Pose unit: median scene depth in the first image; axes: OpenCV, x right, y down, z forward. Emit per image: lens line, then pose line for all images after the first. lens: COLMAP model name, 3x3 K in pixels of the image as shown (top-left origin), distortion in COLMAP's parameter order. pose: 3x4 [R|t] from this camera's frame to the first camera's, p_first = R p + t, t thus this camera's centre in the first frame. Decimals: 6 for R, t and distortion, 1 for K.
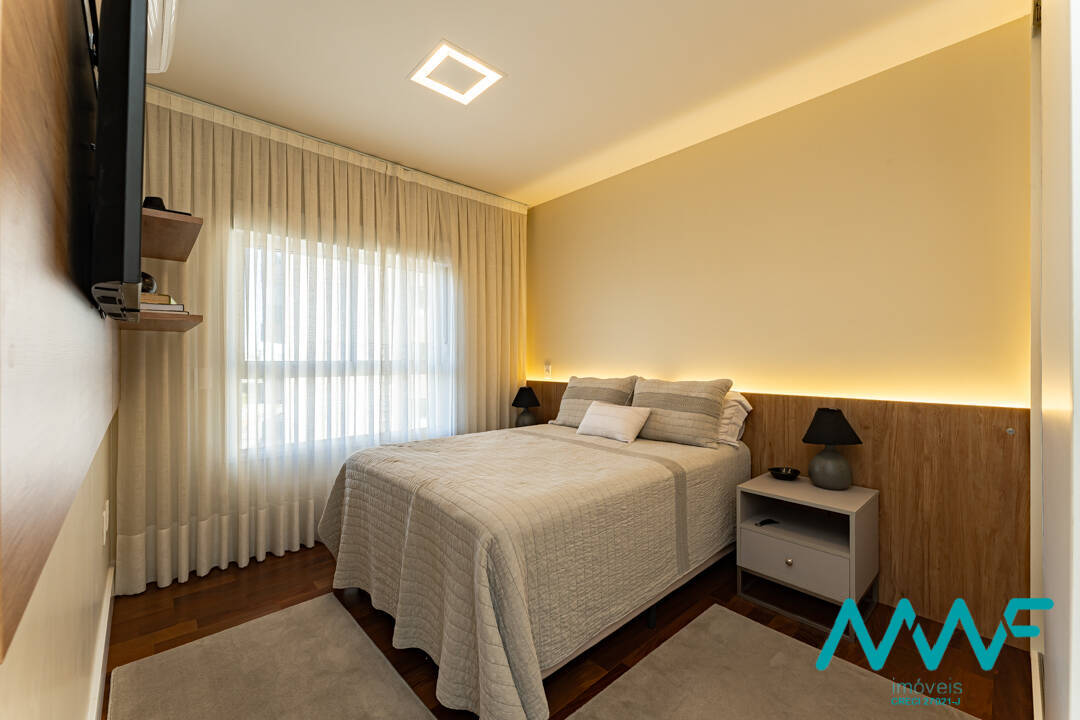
lens RADIAL K [[438.9, 0, 537.6], [0, 438.9, 358.2], [0, 0, 1]] dist [0.002598, 0.000181]
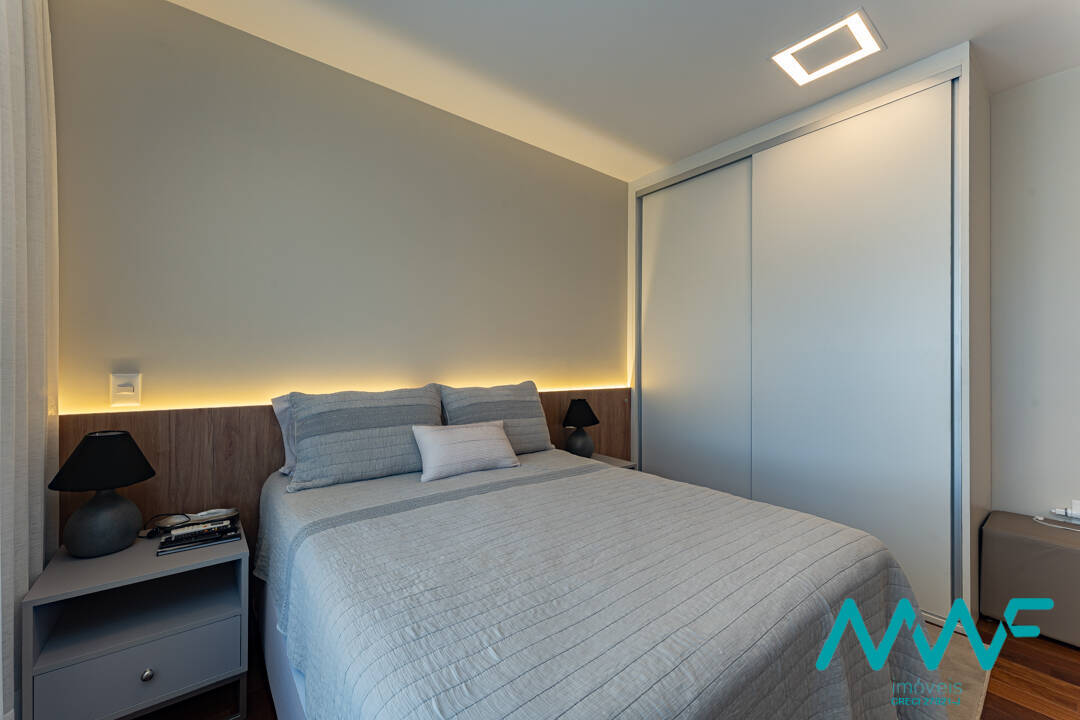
lens RADIAL K [[438.9, 0, 532.2], [0, 438.9, 359.1], [0, 0, 1]] dist [0.002598, 0.000181]
pose [[0.044637, 0.014236, 0.998902, -0.519926], [-0.002661, 0.999897, -0.014131, 0.010774], [-0.999000, -0.002028, 0.044670, 0.839149]]
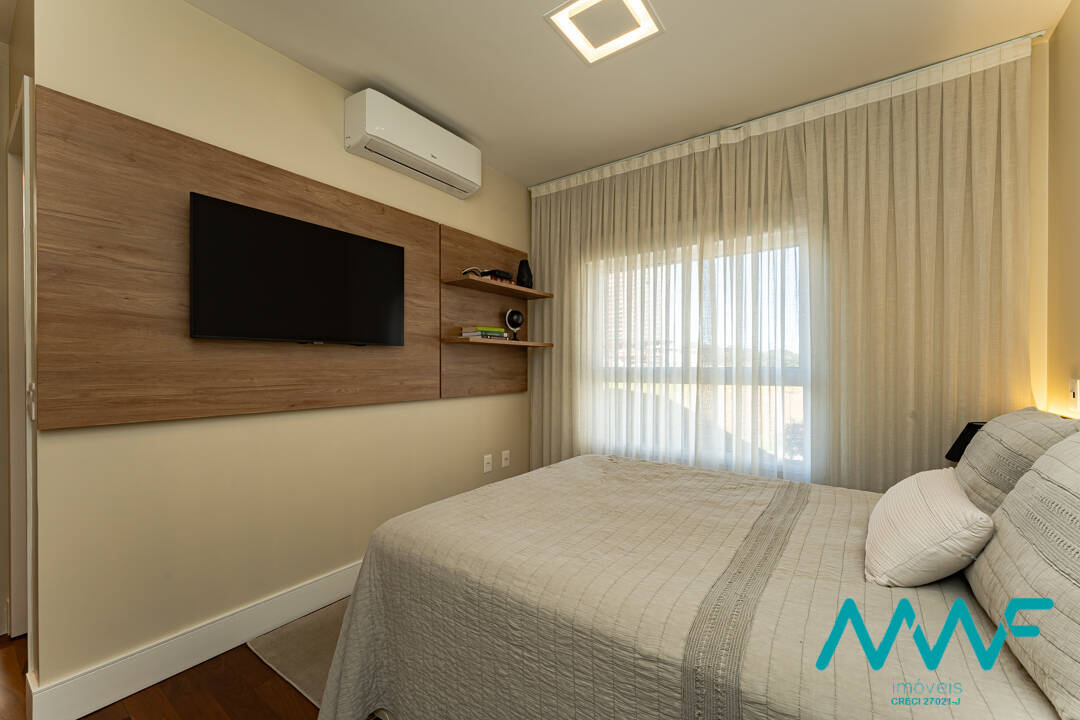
lens RADIAL K [[438.9, 0, 539.6], [0, 438.9, 366.1], [0, 0, 1]] dist [0.002598, 0.000181]
pose [[0.190735, 0.002905, -0.981637, 0.473067], [0.002675, 0.999990, 0.003479, -0.001364], [0.981638, -0.003289, 0.190725, 0.566177]]
